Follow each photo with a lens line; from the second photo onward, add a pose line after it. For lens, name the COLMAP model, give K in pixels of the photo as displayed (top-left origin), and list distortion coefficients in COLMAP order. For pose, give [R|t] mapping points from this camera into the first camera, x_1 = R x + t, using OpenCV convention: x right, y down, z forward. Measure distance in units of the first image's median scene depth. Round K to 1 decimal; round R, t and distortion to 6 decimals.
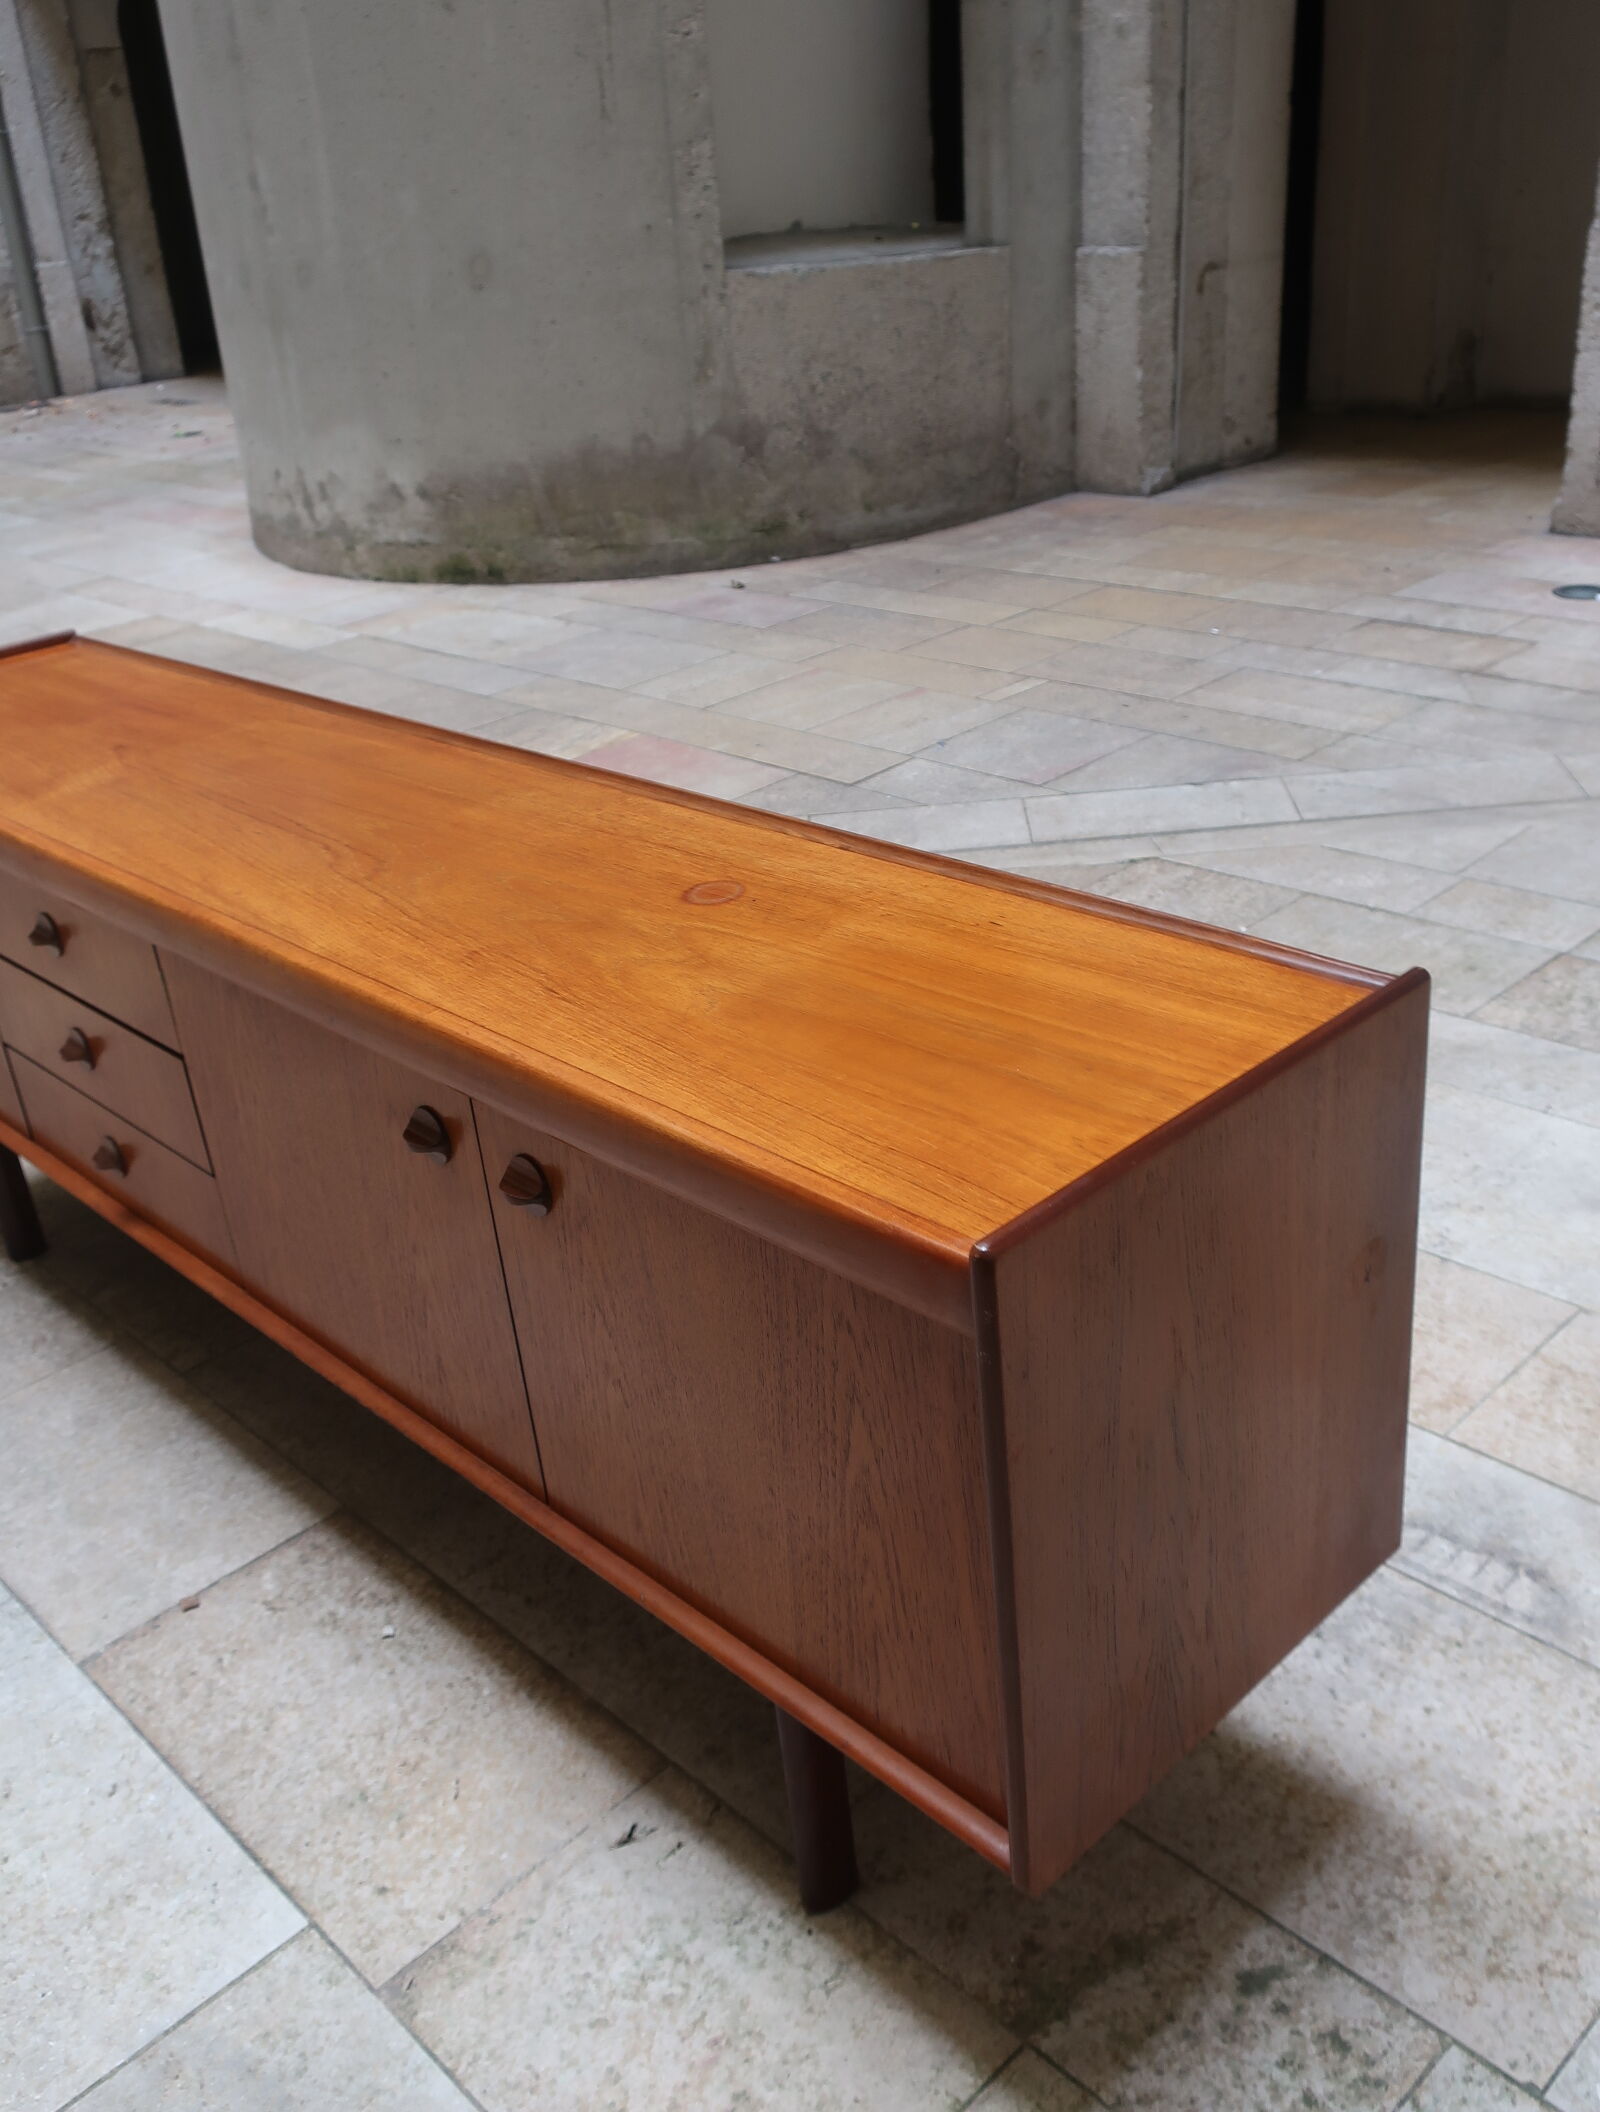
lens RADIAL K [[1897.0, 0, 796.7], [0, 1897.0, 1037.1], [0, 0, 1]] dist [0.000127, 0.006152]
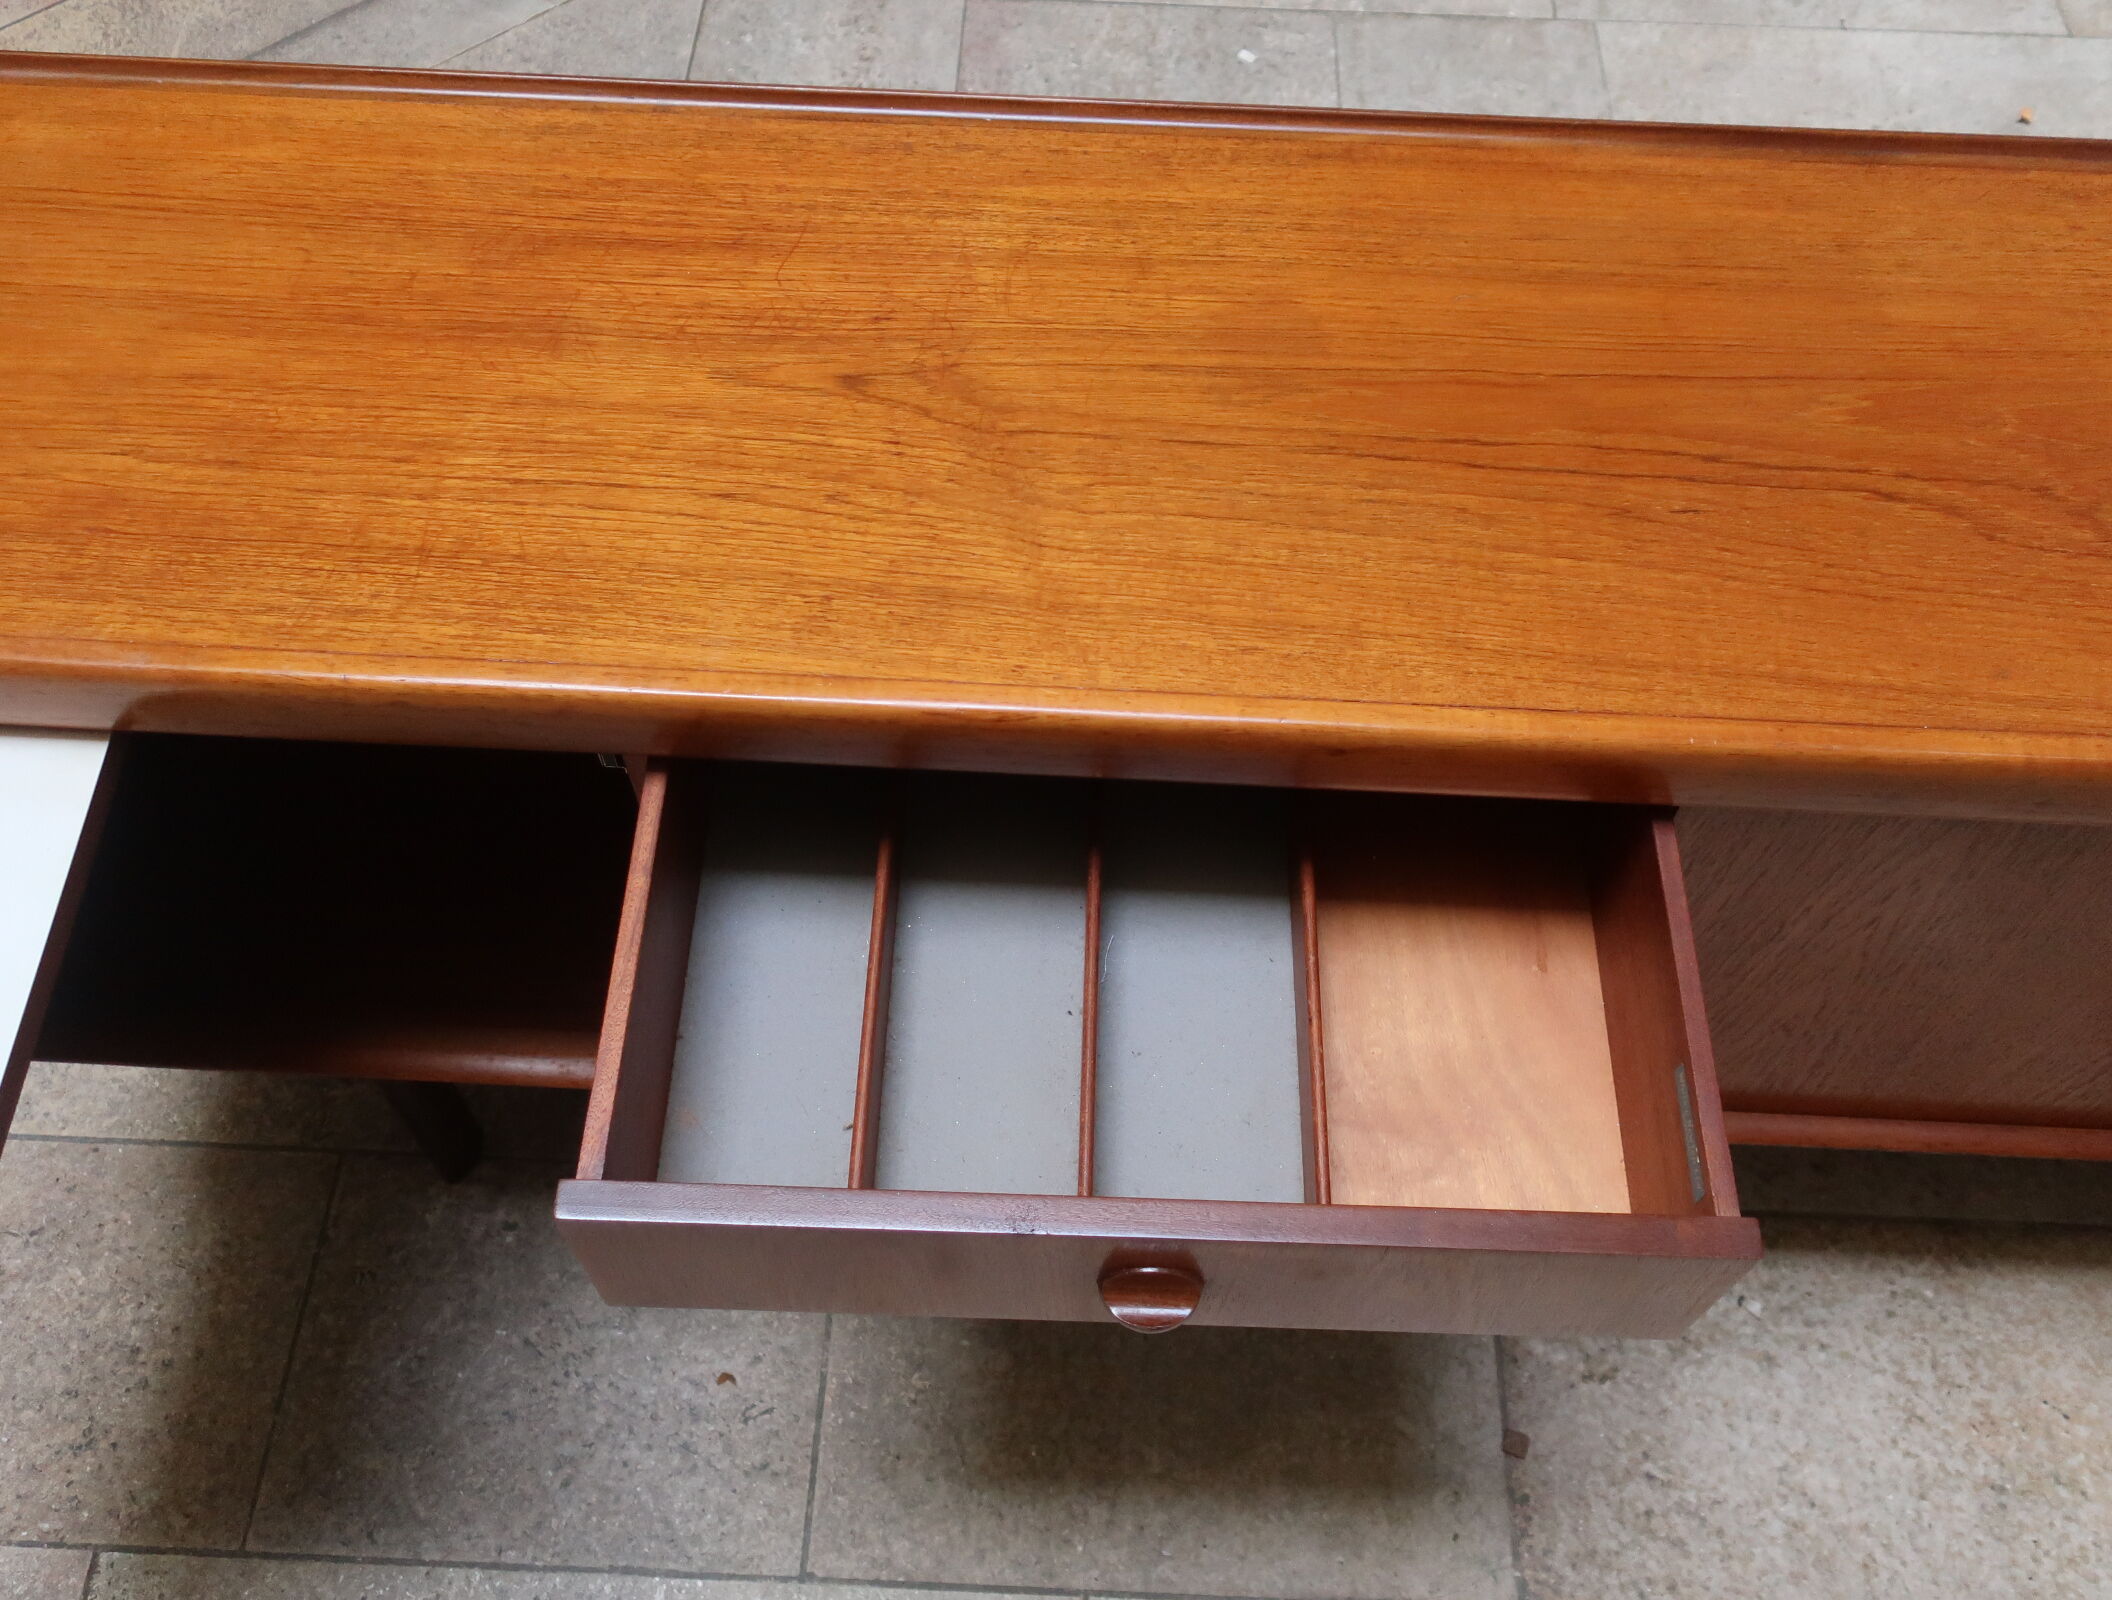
lens RADIAL K [[1897.0, 0, 1048.6], [0, 1897.0, 797.2], [0, 0, 1]] dist [0.000127, 0.006152]
pose [[0.717502, -0.526626, 0.455912, -0.677552], [0.224339, 0.794357, 0.564508, -0.372187], [-0.659441, -0.302757, 0.688095, 0.712044]]
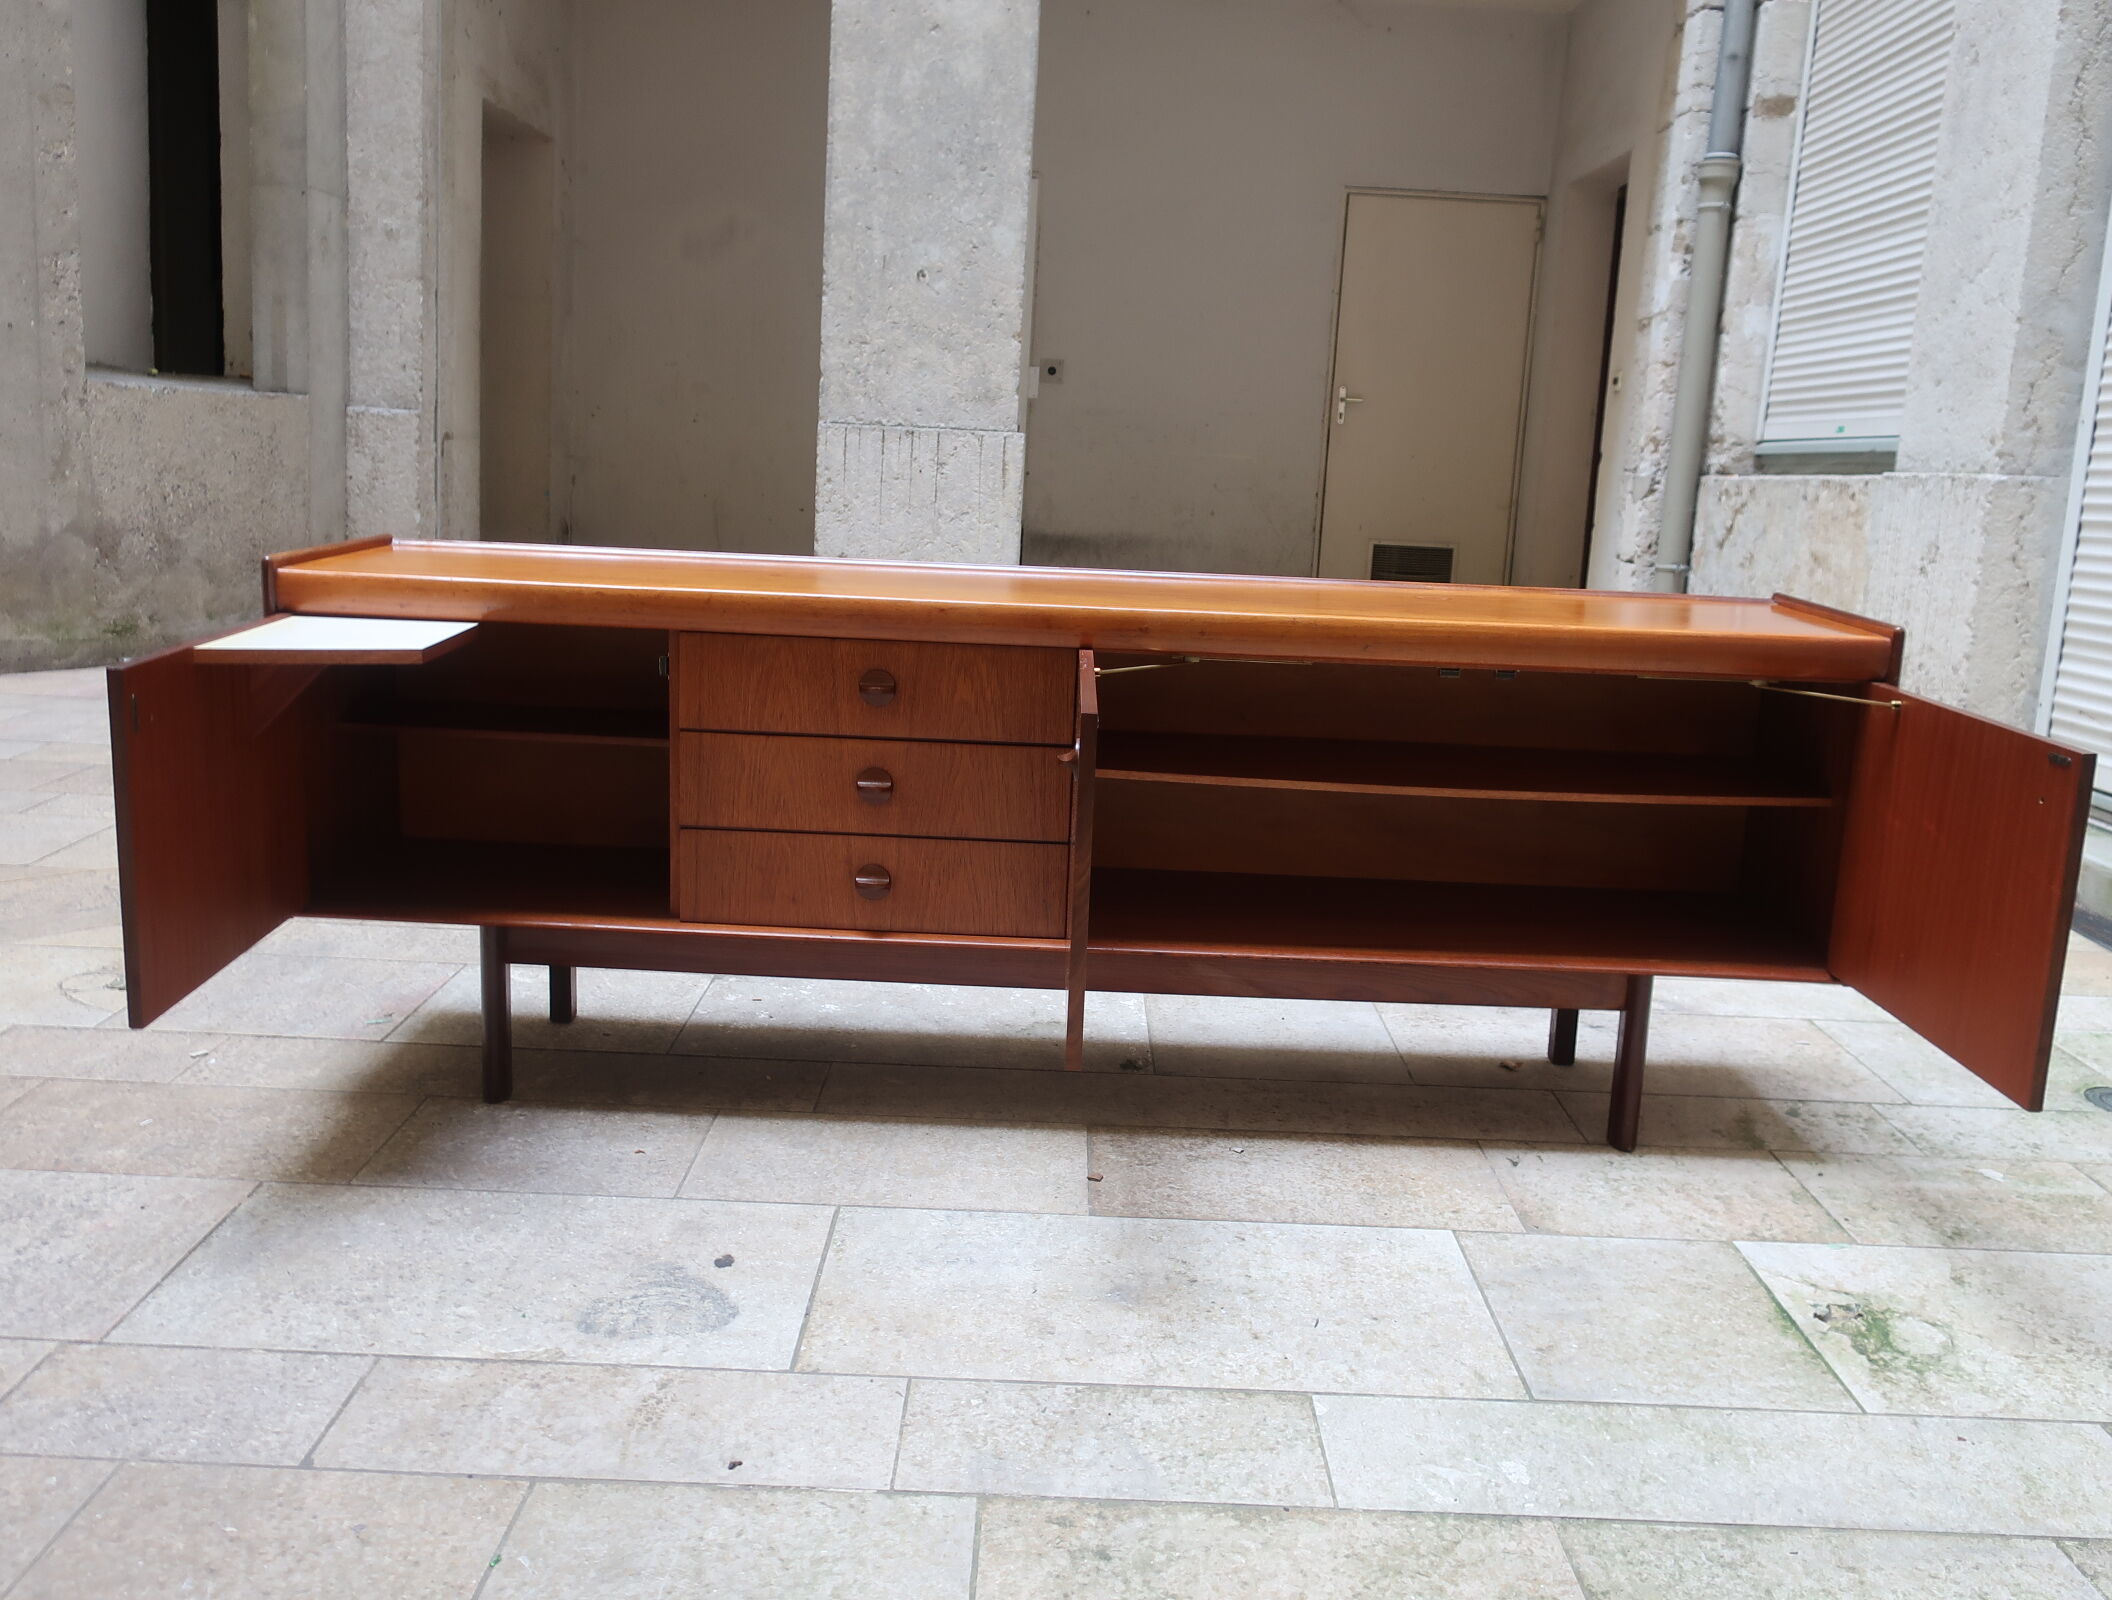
lens RADIAL K [[1897.0, 0, 1046.7], [0, 1897.0, 794.5], [0, 0, 1]] dist [0.000127, 0.006152]
pose [[0.693517, -0.026911, 0.719938, -1.300920], [0.210929, 0.963097, -0.167189, 0.265448], [-0.688871, 0.267804, 0.673601, 0.094820]]
